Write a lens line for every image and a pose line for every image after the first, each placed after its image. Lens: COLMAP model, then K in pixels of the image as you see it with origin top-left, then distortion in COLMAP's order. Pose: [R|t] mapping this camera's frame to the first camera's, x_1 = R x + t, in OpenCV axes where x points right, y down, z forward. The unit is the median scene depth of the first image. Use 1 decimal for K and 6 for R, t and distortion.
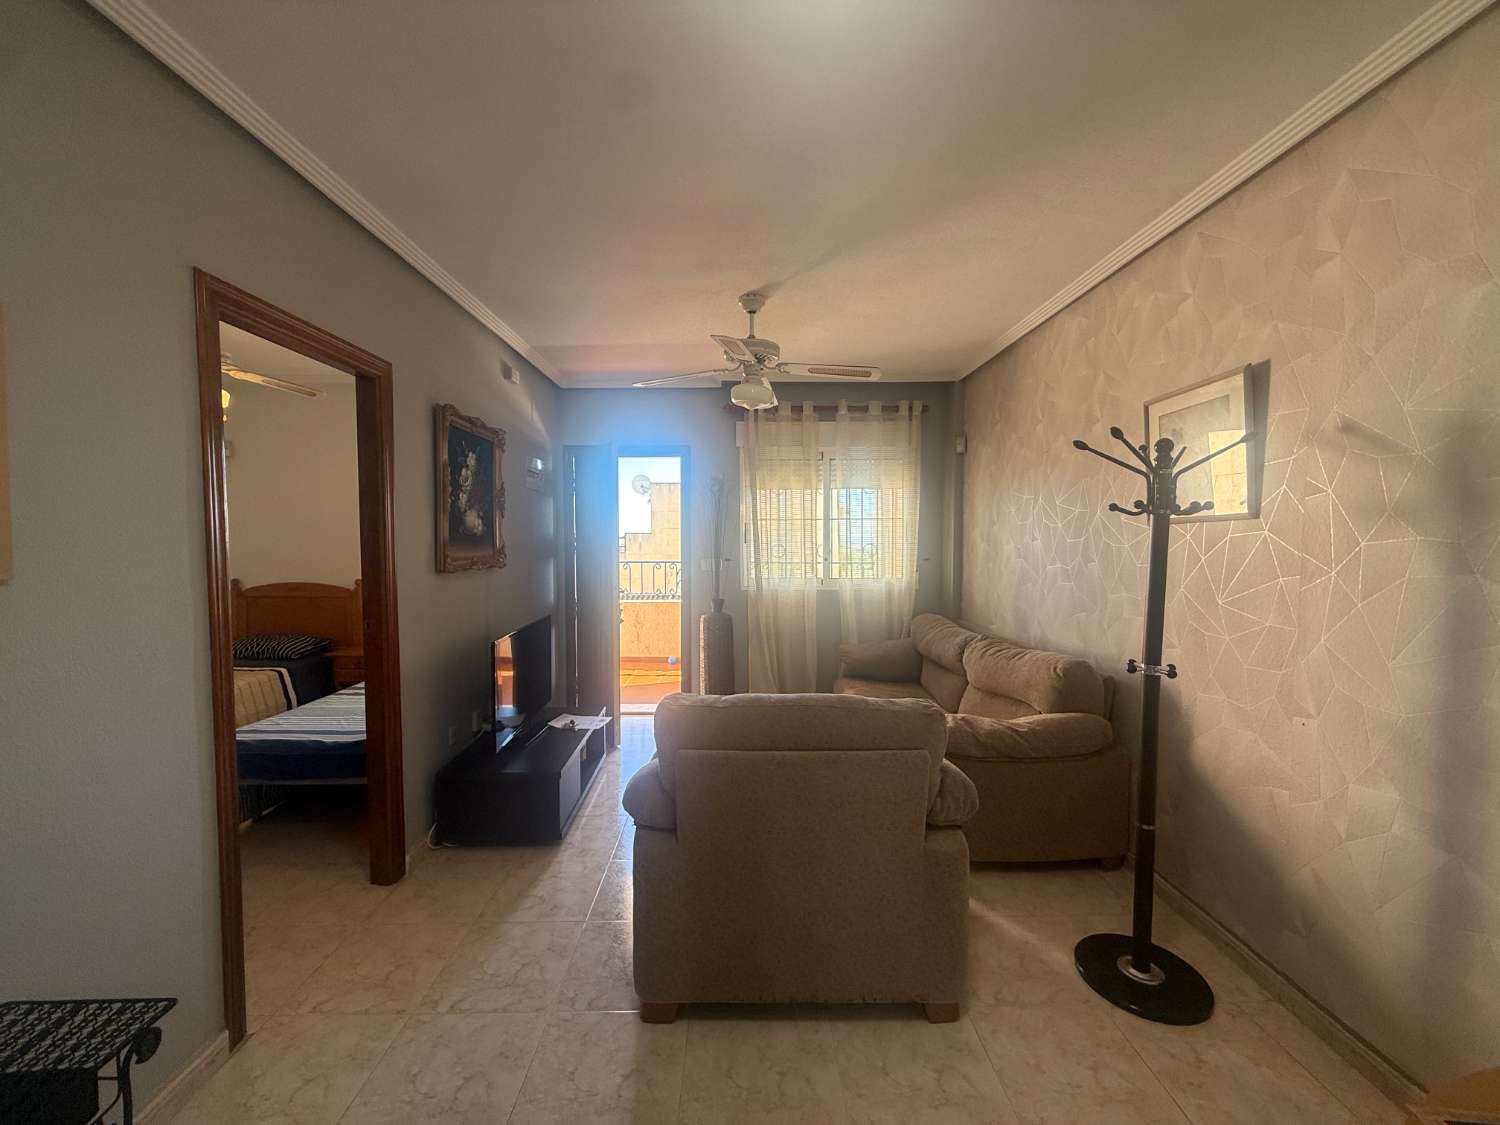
lens RADIAL K [[594.9, 0, 756.5], [0, 594.9, 565.9], [0, 0, 1]] dist [0.000215, 0.000464]
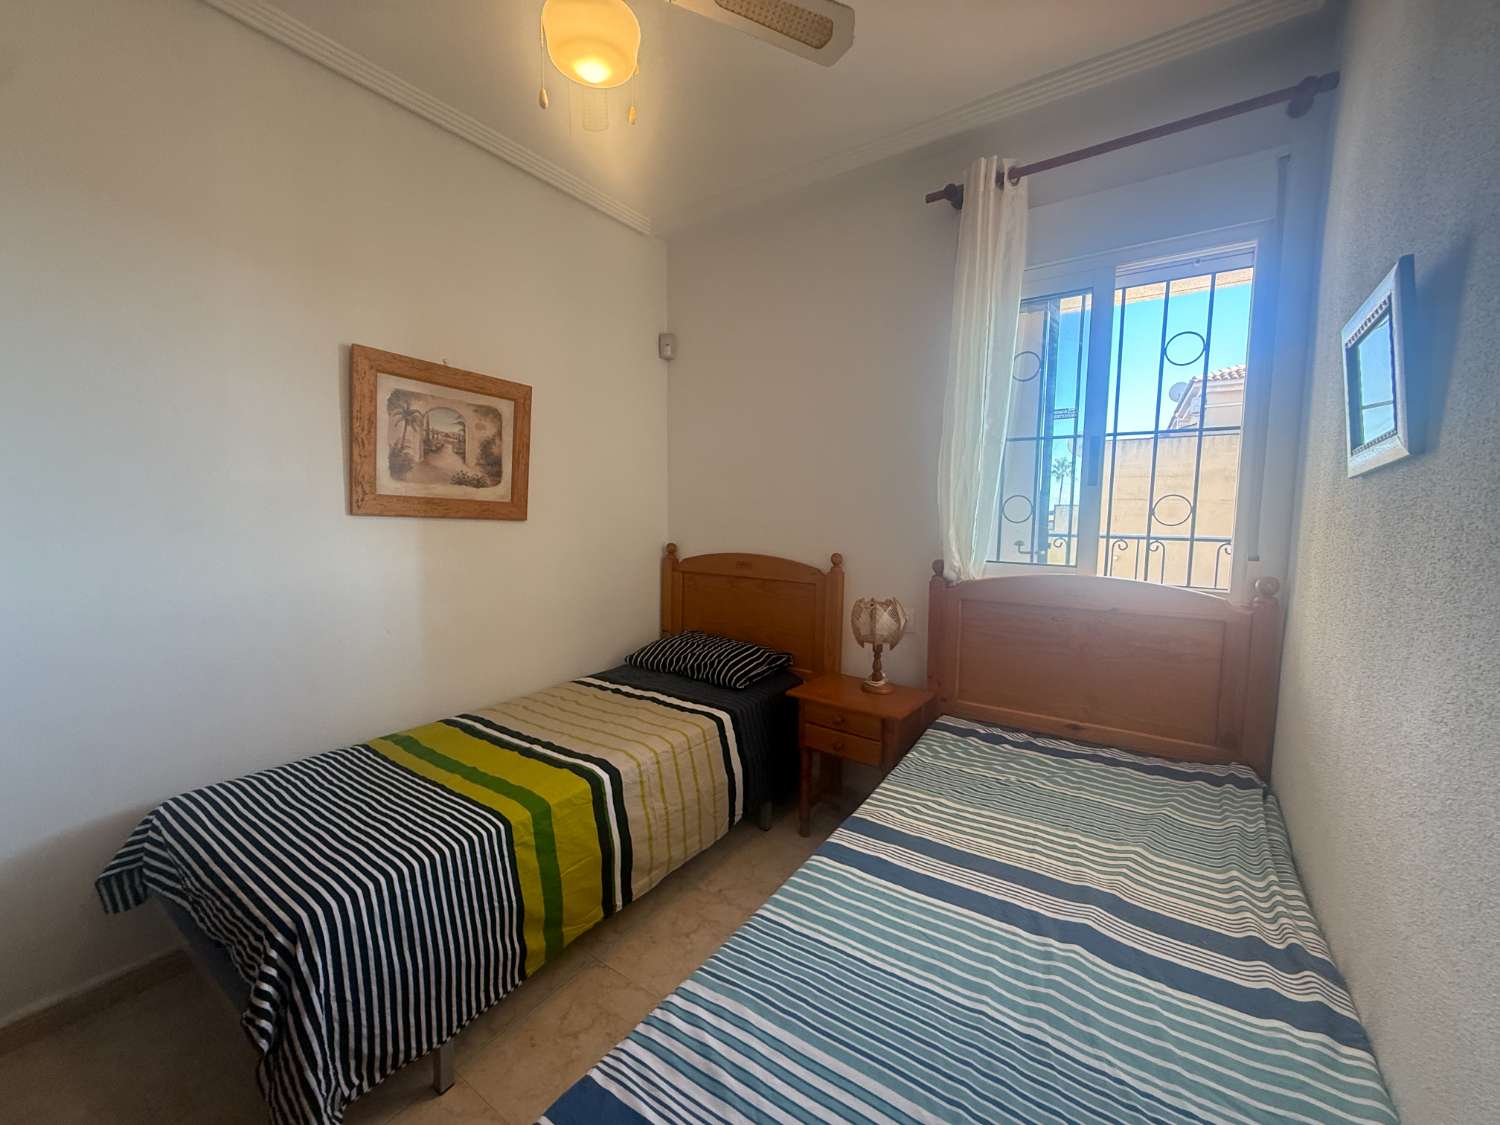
lens RADIAL K [[594.9, 0, 747.6], [0, 594.9, 561.8], [0, 0, 1]] dist [0.000215, 0.000464]
pose [[0.809495, 0.060380, -0.584014, -0.404667], [-0.042584, 0.998116, 0.044168, 0.009307], [0.585581, -0.010885, 0.810541, 0.494086]]
